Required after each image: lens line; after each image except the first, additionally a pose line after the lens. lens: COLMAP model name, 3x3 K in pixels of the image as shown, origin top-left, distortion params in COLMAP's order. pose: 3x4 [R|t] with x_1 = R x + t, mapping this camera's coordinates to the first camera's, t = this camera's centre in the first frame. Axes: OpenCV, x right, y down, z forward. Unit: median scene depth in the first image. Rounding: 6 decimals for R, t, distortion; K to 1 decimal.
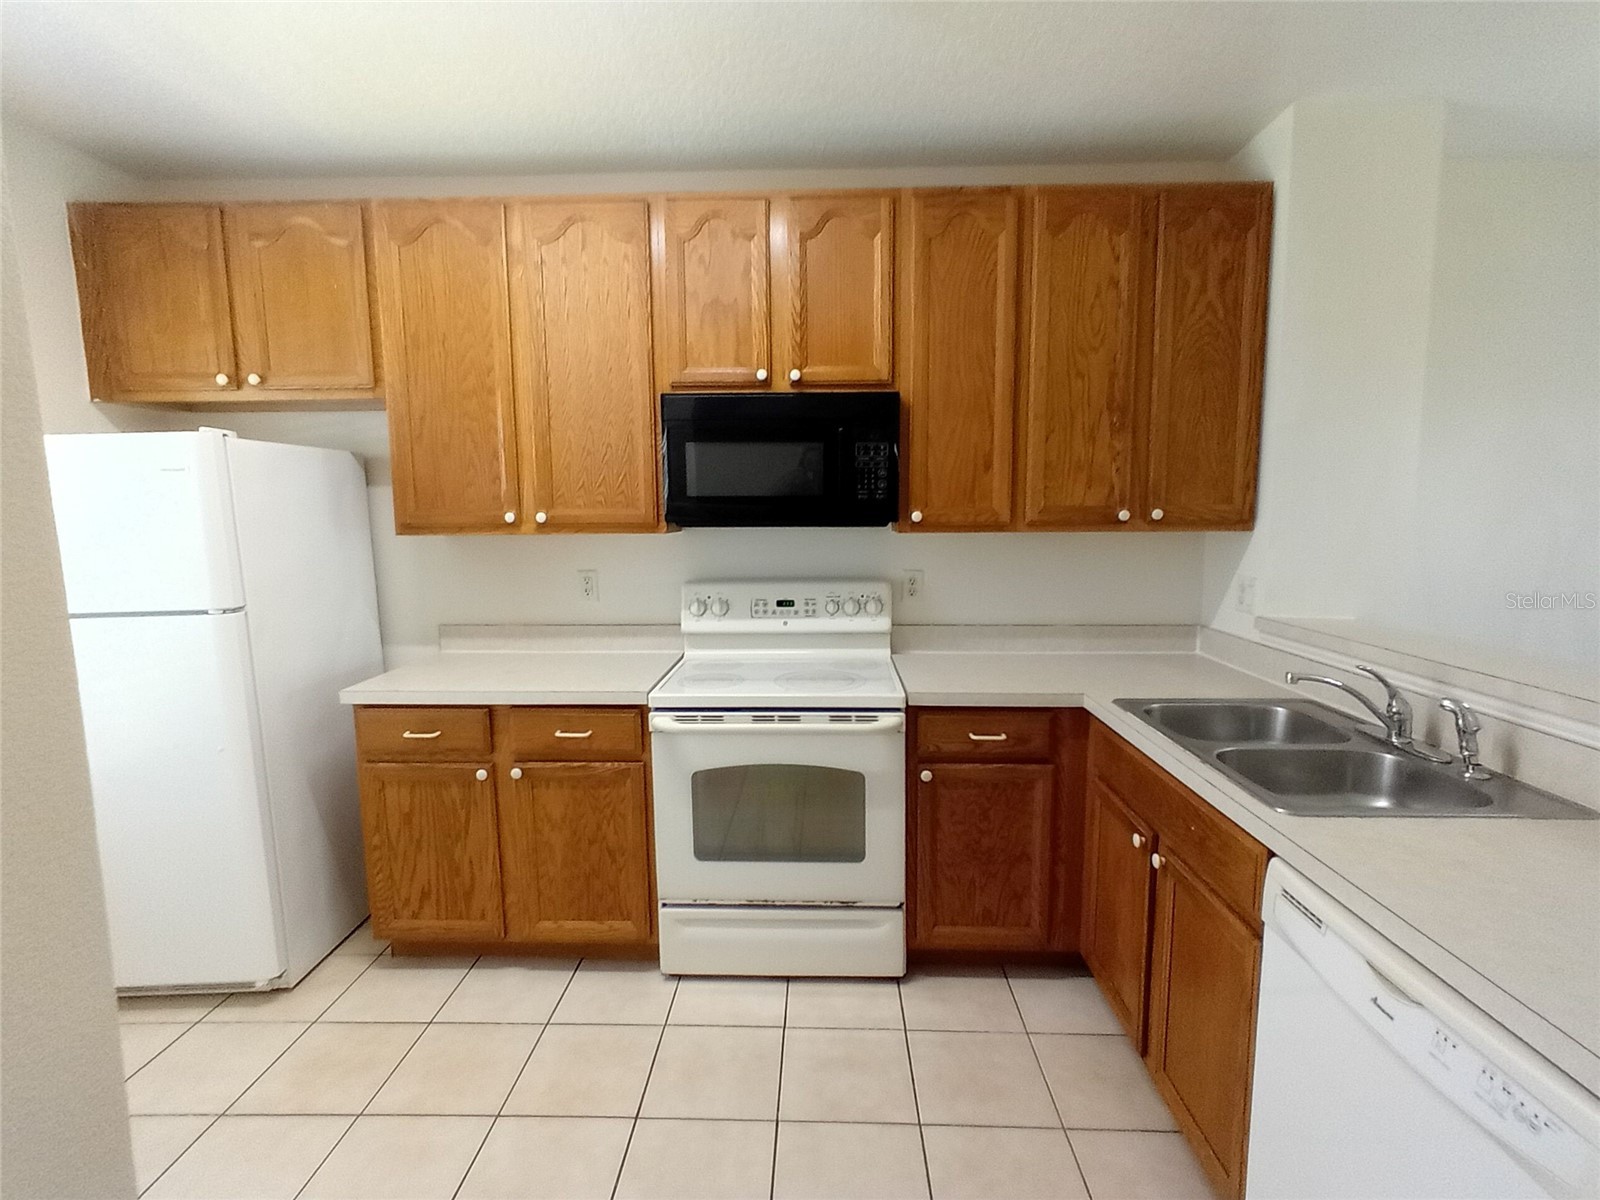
lens RADIAL K [[775.0, 0, 802.6], [0, 775.0, 602.2], [0, 0, 1]] dist [-0.004628, 0.000037]
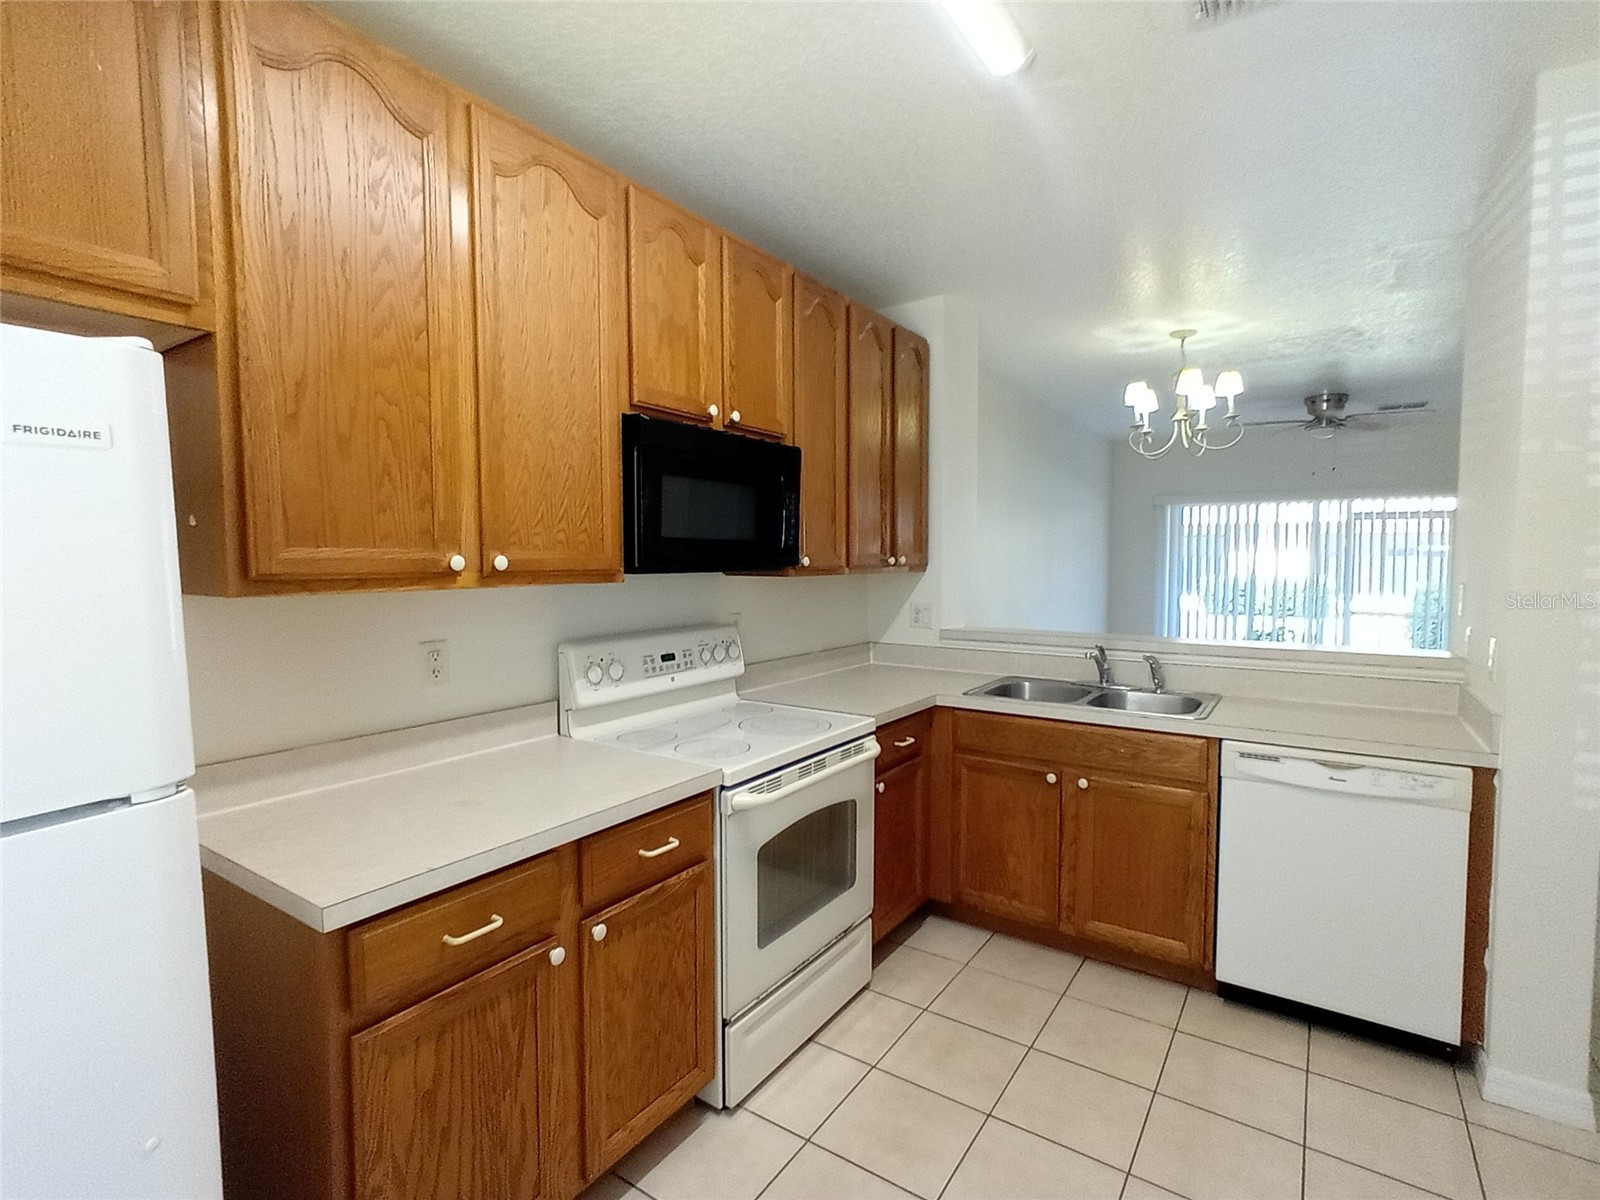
lens RADIAL K [[775.0, 0, 798.1], [0, 775.0, 599.2], [0, 0, 1]] dist [-0.004628, 0.000037]
pose [[0.537749, -0.039971, 0.842157, -0.797934], [0.095267, 0.995359, -0.013590, -0.044904], [-0.837706, 0.087538, 0.539061, 0.432162]]
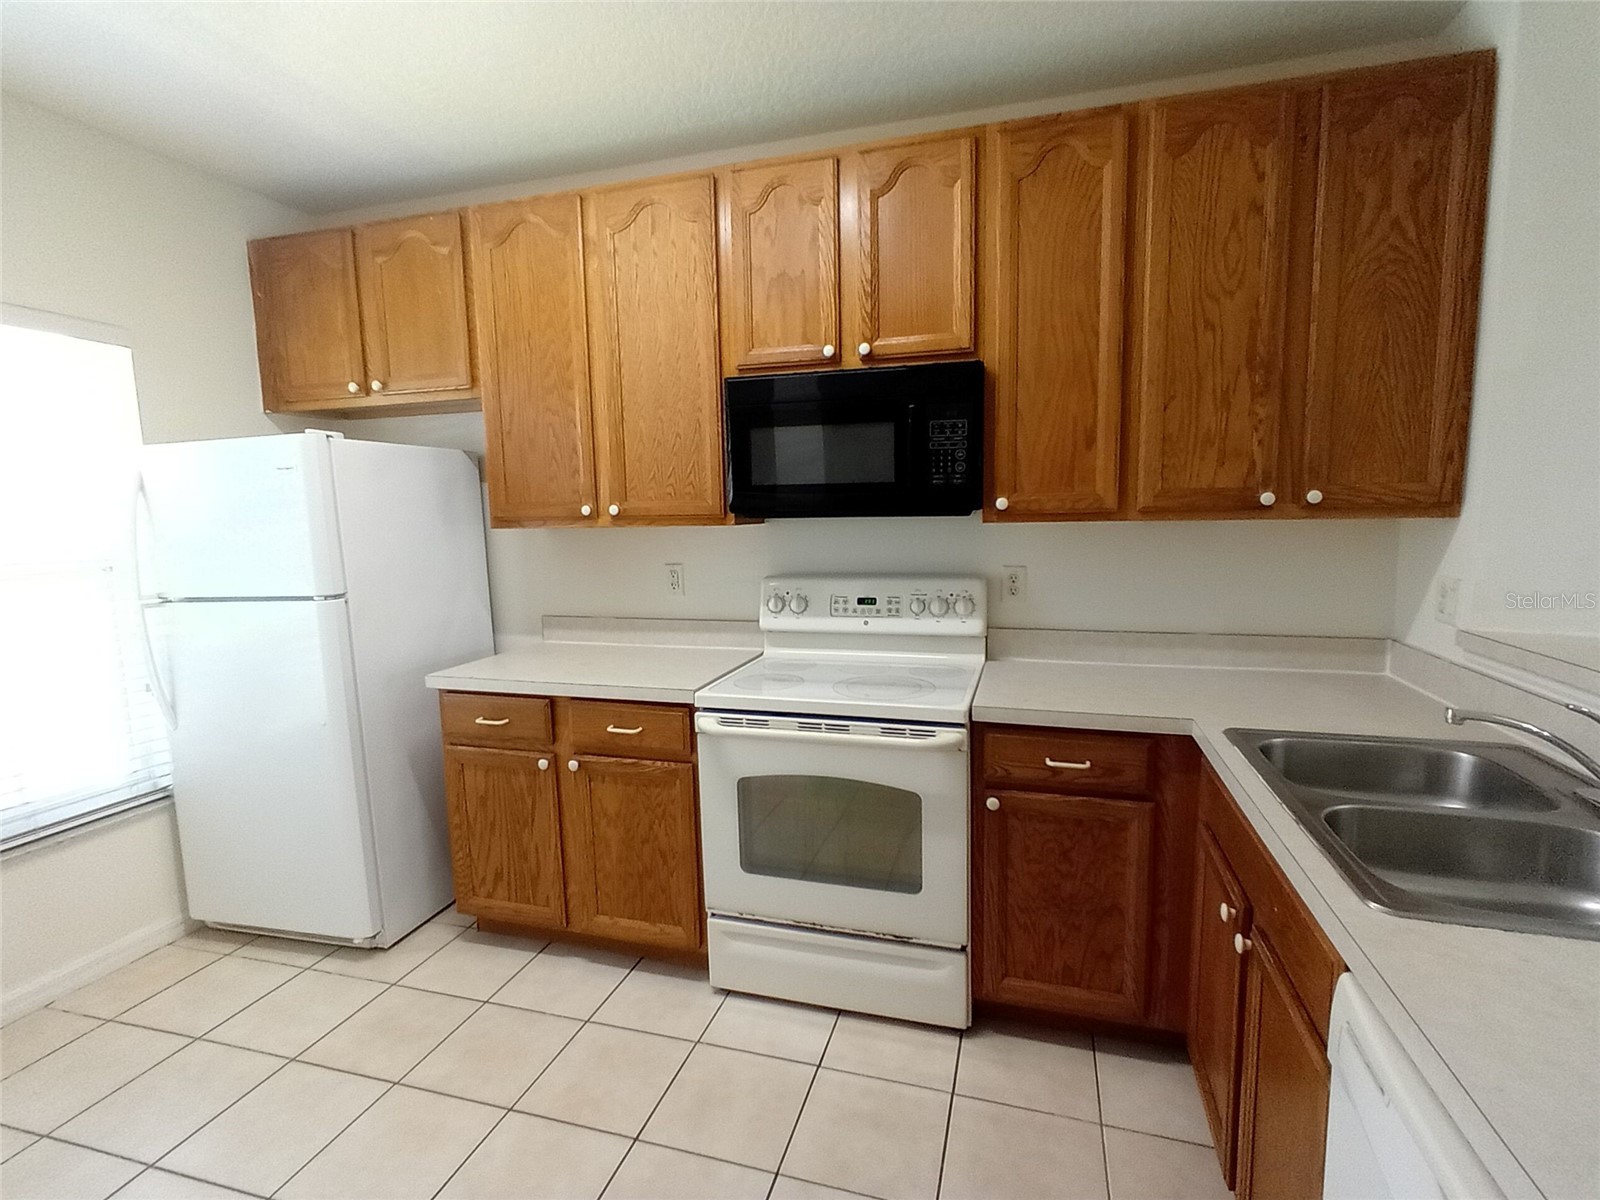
lens RADIAL K [[775.0, 0, 804.8], [0, 775.0, 606.2], [0, 0, 1]] dist [-0.004628, 0.000037]
pose [[0.966152, 0.020713, -0.257142, 0.162894], [-0.019030, 0.999778, 0.009030, 0.000654], [0.257272, -0.003831, 0.966331, 0.105631]]
